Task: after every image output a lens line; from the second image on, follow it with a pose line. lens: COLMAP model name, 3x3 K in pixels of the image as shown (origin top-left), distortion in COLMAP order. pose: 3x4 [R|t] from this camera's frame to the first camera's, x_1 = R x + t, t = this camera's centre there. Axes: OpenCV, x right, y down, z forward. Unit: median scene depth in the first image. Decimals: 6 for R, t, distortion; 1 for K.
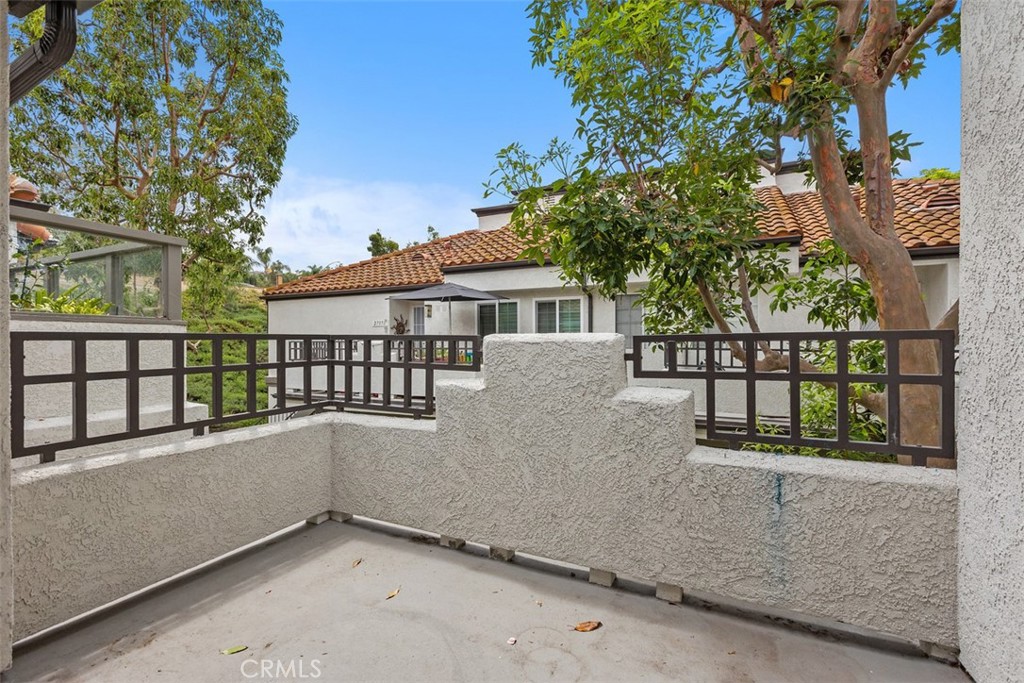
lens RADIAL K [[465.1, 0, 506.9], [0, 465.1, 337.8], [0, 0, 1]] dist [-0.001033, -0.000288]
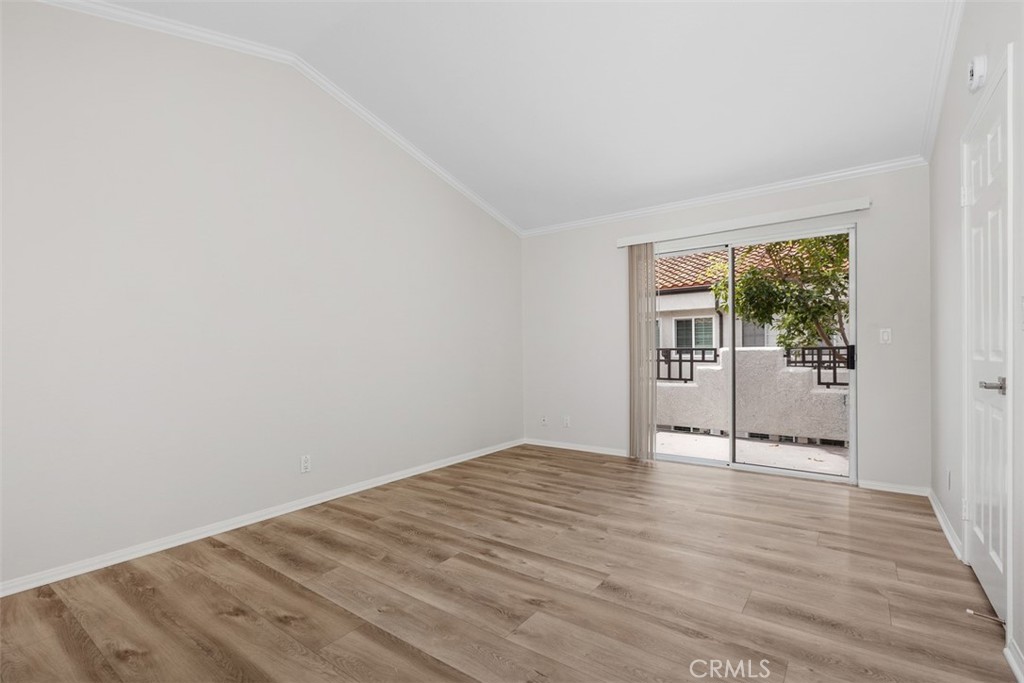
lens RADIAL K [[465.1, 0, 517.1], [0, 465.1, 350.4], [0, 0, 1]] dist [-0.001033, -0.000288]
pose [[0.984985, -0.005770, -0.172542, -0.498935], [0.006934, 0.999957, 0.006142, -0.010733], [0.172500, -0.007246, 0.984983, -1.189417]]
